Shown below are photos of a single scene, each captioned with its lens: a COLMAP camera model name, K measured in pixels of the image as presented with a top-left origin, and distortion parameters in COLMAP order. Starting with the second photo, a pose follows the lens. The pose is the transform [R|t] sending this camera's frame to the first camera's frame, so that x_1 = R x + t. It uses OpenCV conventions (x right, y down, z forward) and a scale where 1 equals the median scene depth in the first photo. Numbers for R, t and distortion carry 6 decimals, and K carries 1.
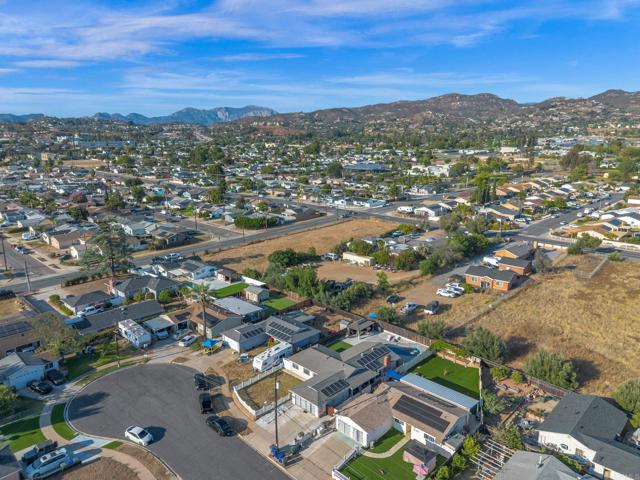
lens RADIAL K [[457.7, 0, 320.0], [0, 457.7, 240.0], [0, 0, 1]] dist [0.072123, -0.066362]
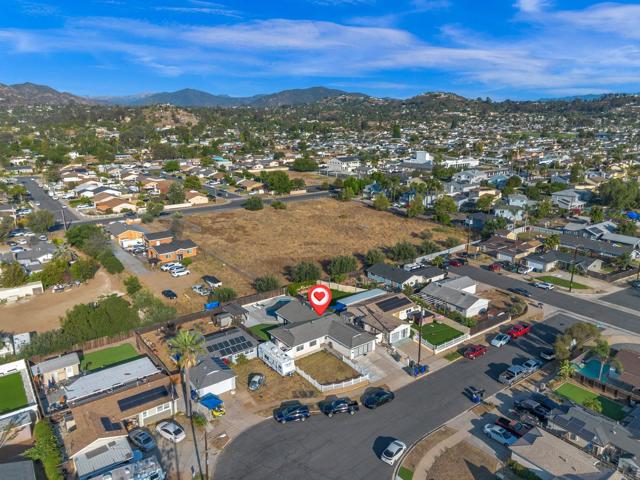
lens RADIAL K [[457.7, 0, 320.0], [0, 457.7, 240.0], [0, 0, 1]] dist [0.072123, -0.066362]
pose [[0.154613, -0.255373, 0.954400, -0.941778], [0.228631, 0.949043, 0.216901, -0.154047], [-0.961157, 0.184670, 0.205121, 0.717227]]
